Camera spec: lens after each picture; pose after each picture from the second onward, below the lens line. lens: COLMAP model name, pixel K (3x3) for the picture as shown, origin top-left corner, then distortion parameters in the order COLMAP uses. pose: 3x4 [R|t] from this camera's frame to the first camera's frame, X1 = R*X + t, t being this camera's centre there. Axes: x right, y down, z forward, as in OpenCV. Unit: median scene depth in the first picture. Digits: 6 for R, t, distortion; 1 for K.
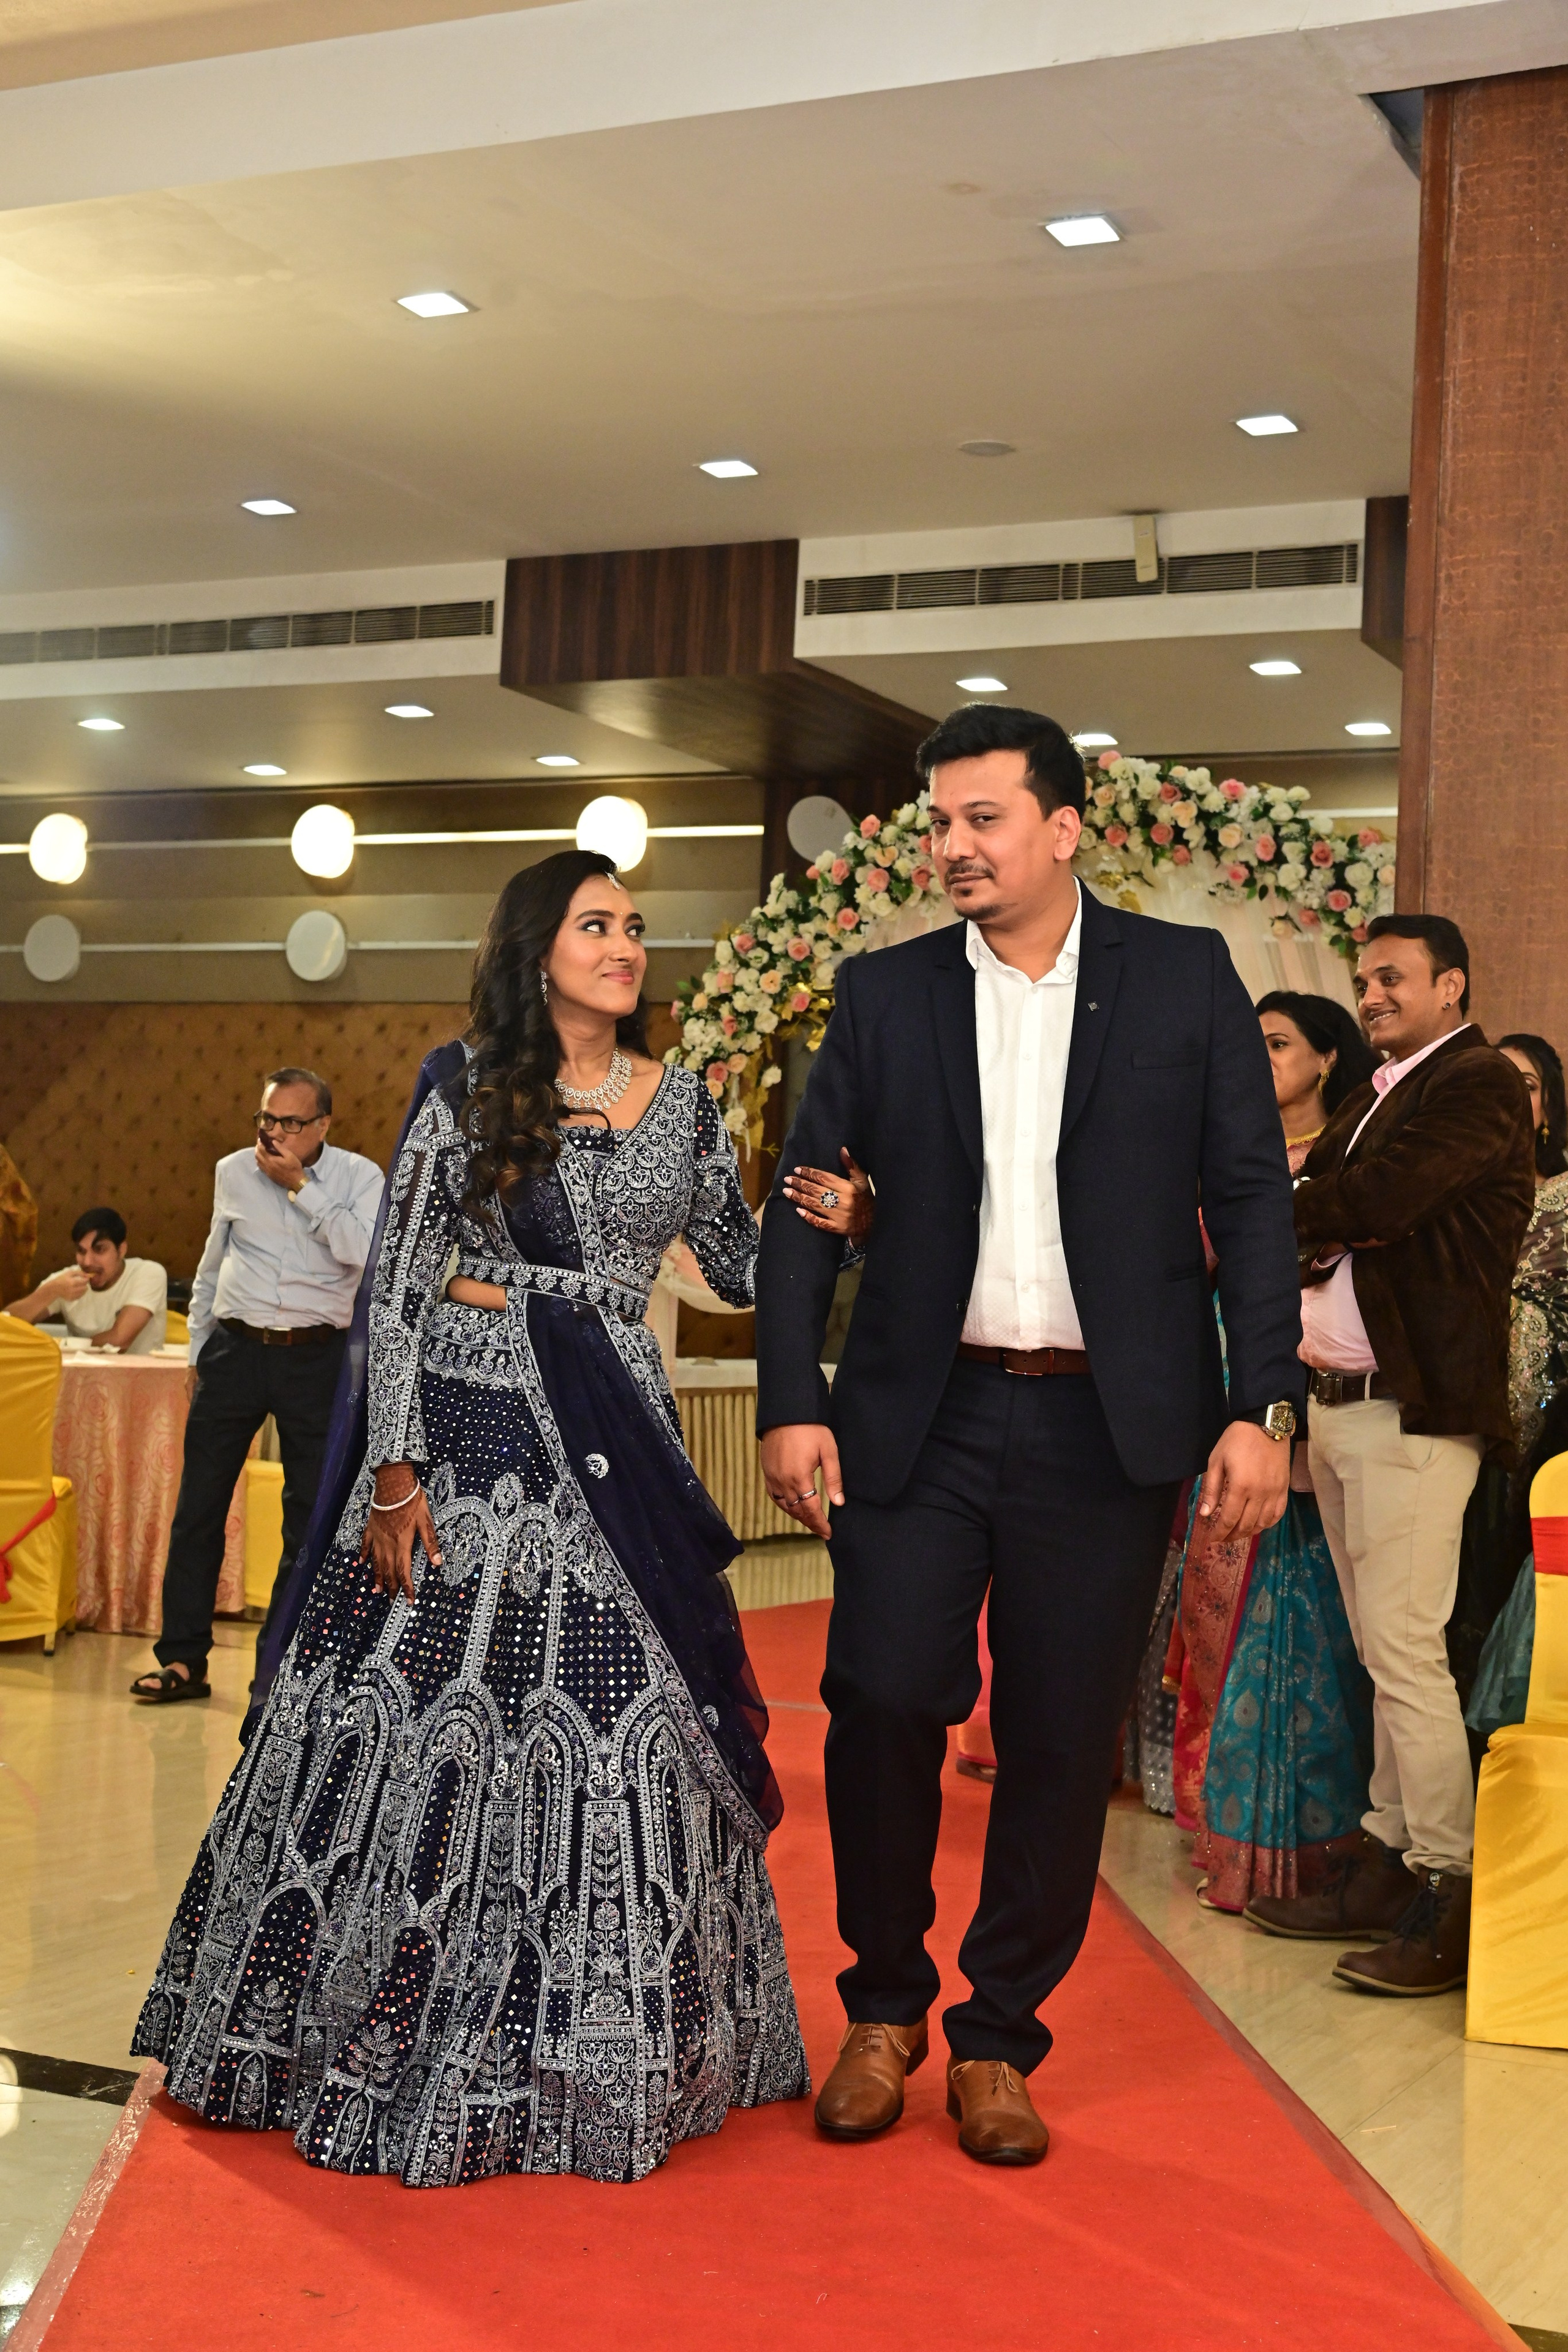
lens RADIAL K [[3172.4, 0, 784.0], [0, 3172.4, 1176.0], [0, 0, 1]] dist [-0.015484, -0.013559]
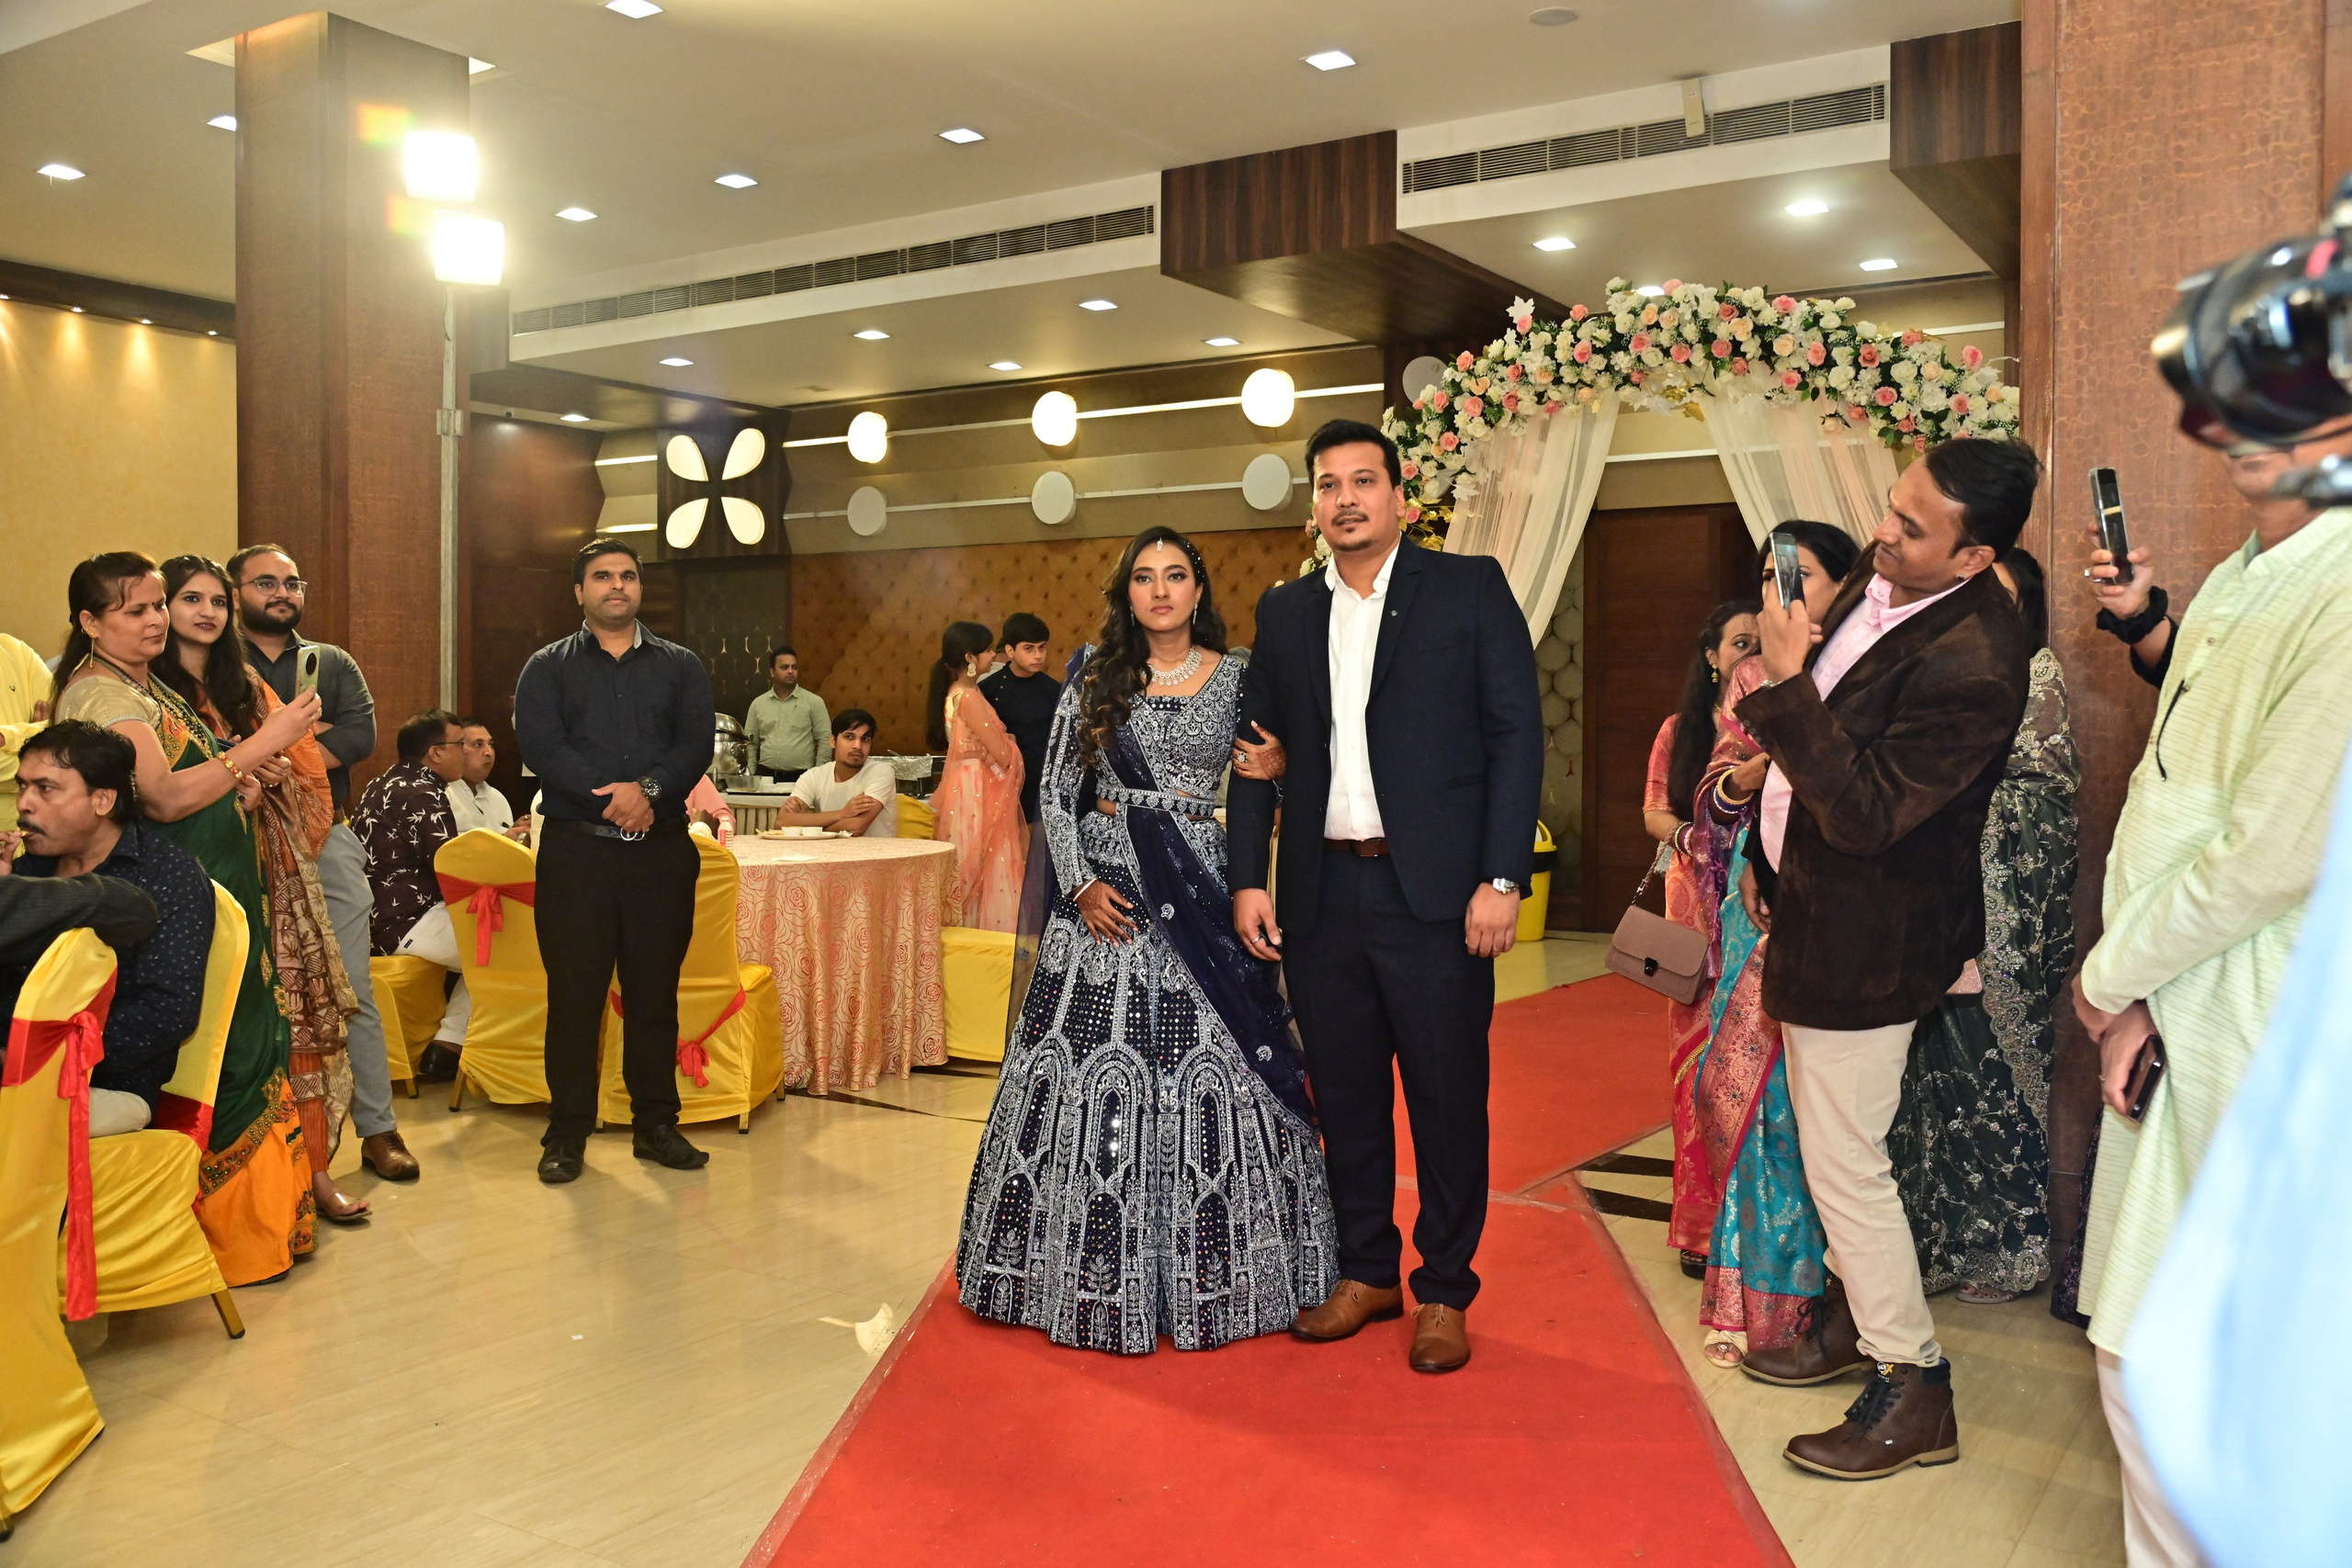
lens RADIAL K [[2056.7, 0, 1176.0], [0, 2056.7, 784.0], [0, 0, 1]] dist [-0.042385, -0.002418]
pose [[0.991589, -0.039191, -0.123347, 0.008842], [0.047160, 0.996938, 0.062367, -0.006437], [0.120525, -0.067659, 0.990402, 0.229147]]
